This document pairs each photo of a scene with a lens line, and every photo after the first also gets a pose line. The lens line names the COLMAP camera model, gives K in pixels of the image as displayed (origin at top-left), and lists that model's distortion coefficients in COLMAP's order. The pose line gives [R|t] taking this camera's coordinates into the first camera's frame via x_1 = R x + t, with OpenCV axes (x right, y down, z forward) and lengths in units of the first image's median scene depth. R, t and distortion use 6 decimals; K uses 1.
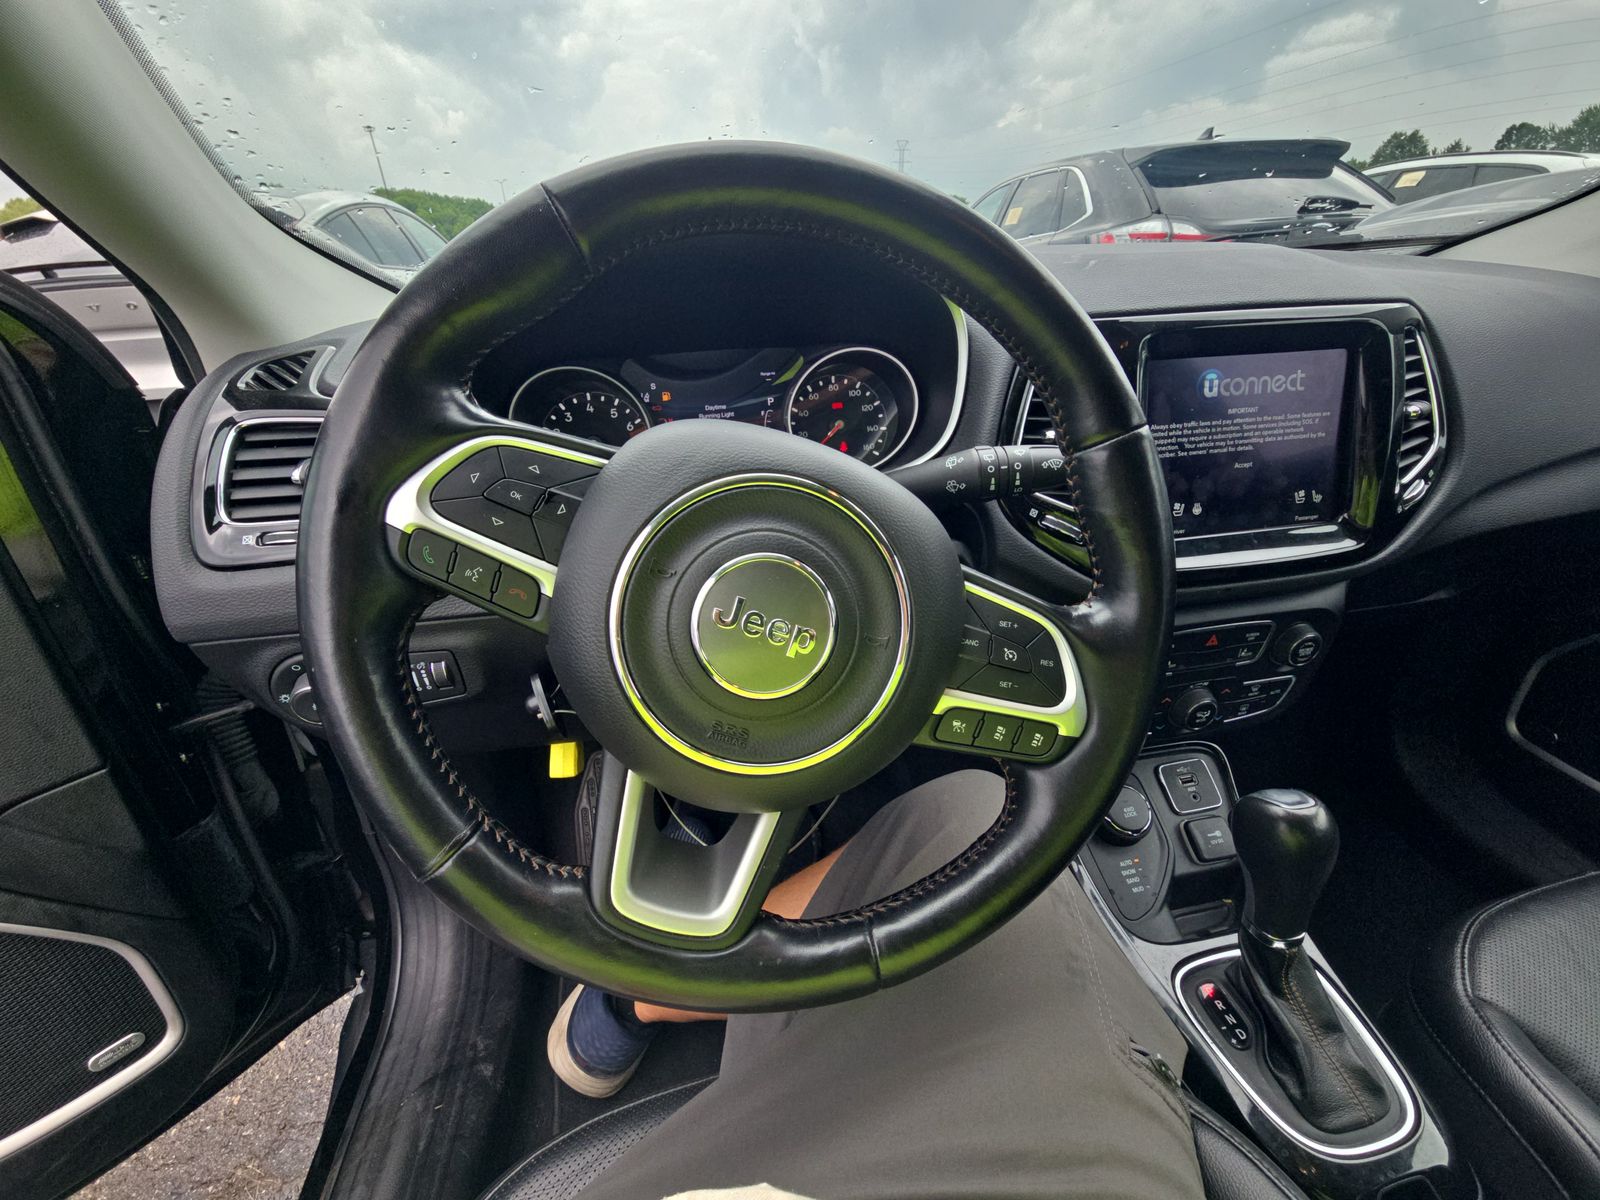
lens RADIAL K [[643.4, 0, 802.8], [0, 643.4, 606.3], [0, 0, 1]] dist [0.010663, -0.007320]
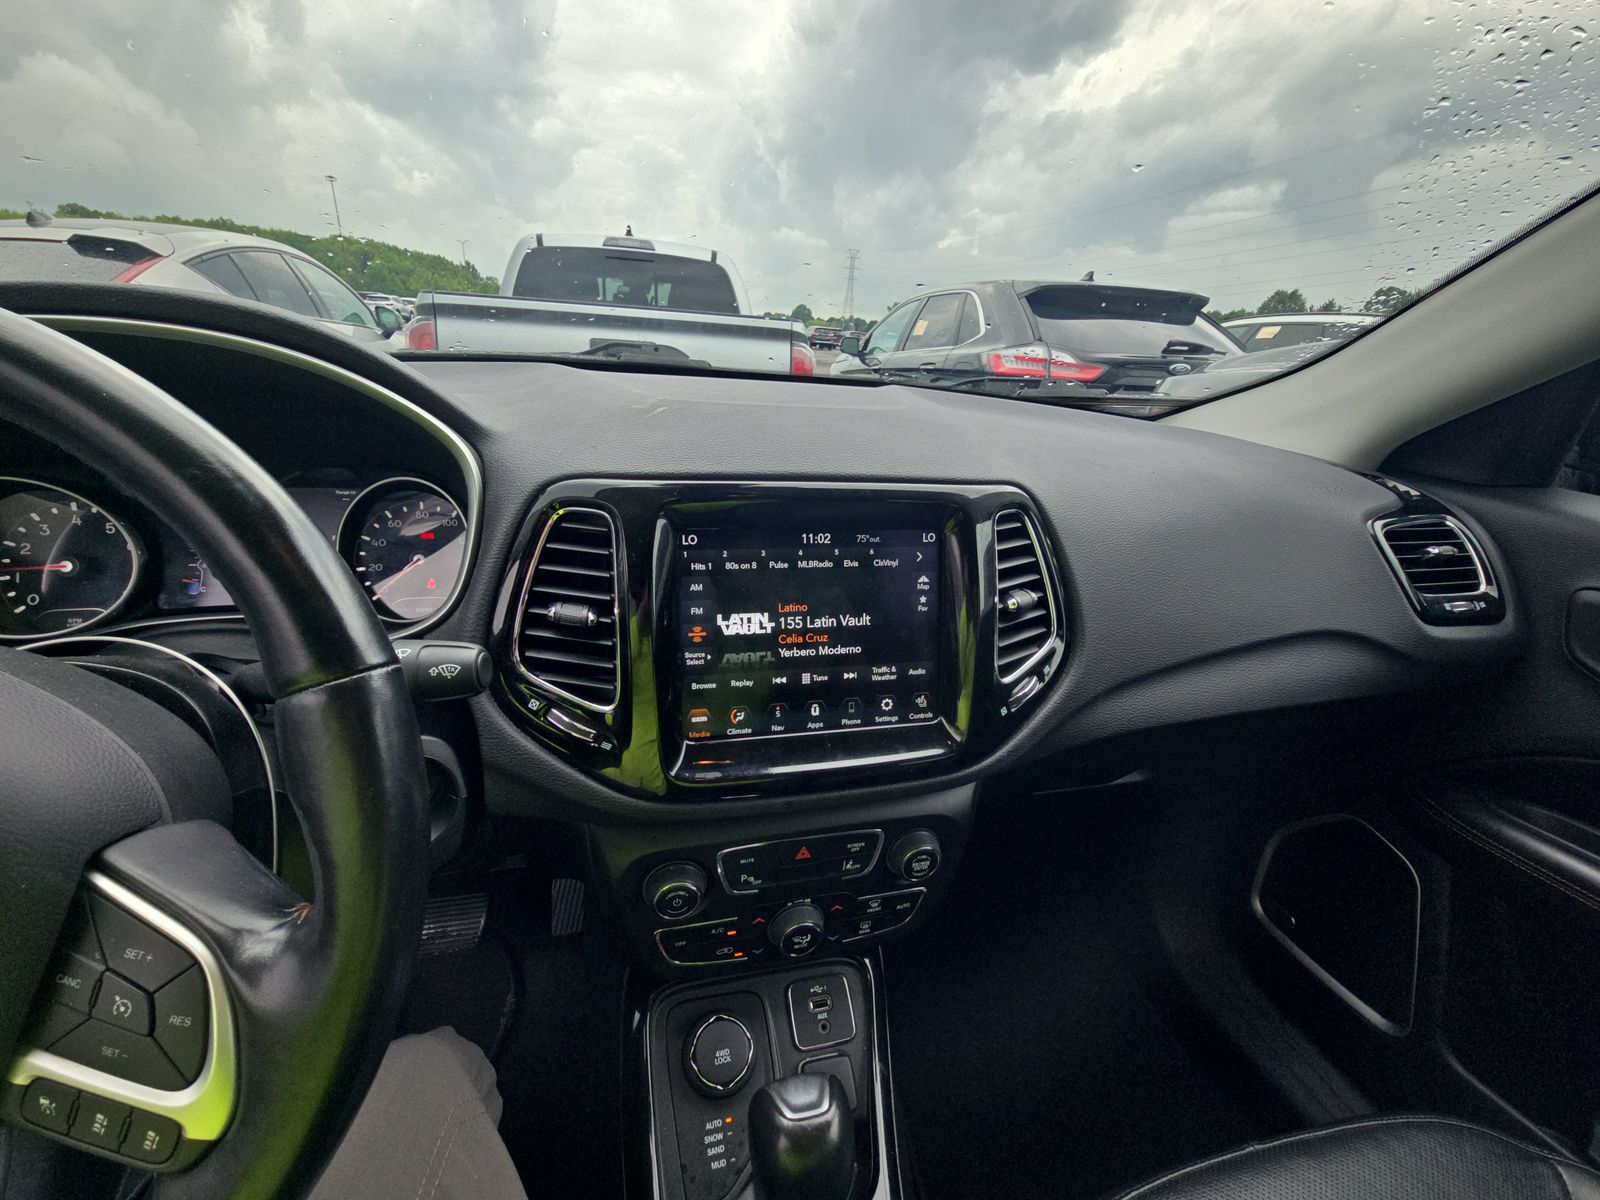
lens RADIAL K [[650.7, 0, 794.0], [0, 650.7, 614.0], [0, 0, 1]] dist [0.001439, -0.000960]
pose [[0.993903, 0.061492, 0.091523, 0.492656], [-0.051655, 0.993000, -0.106220, -0.154052], [-0.097414, 0.100845, 0.990122, 0.125434]]
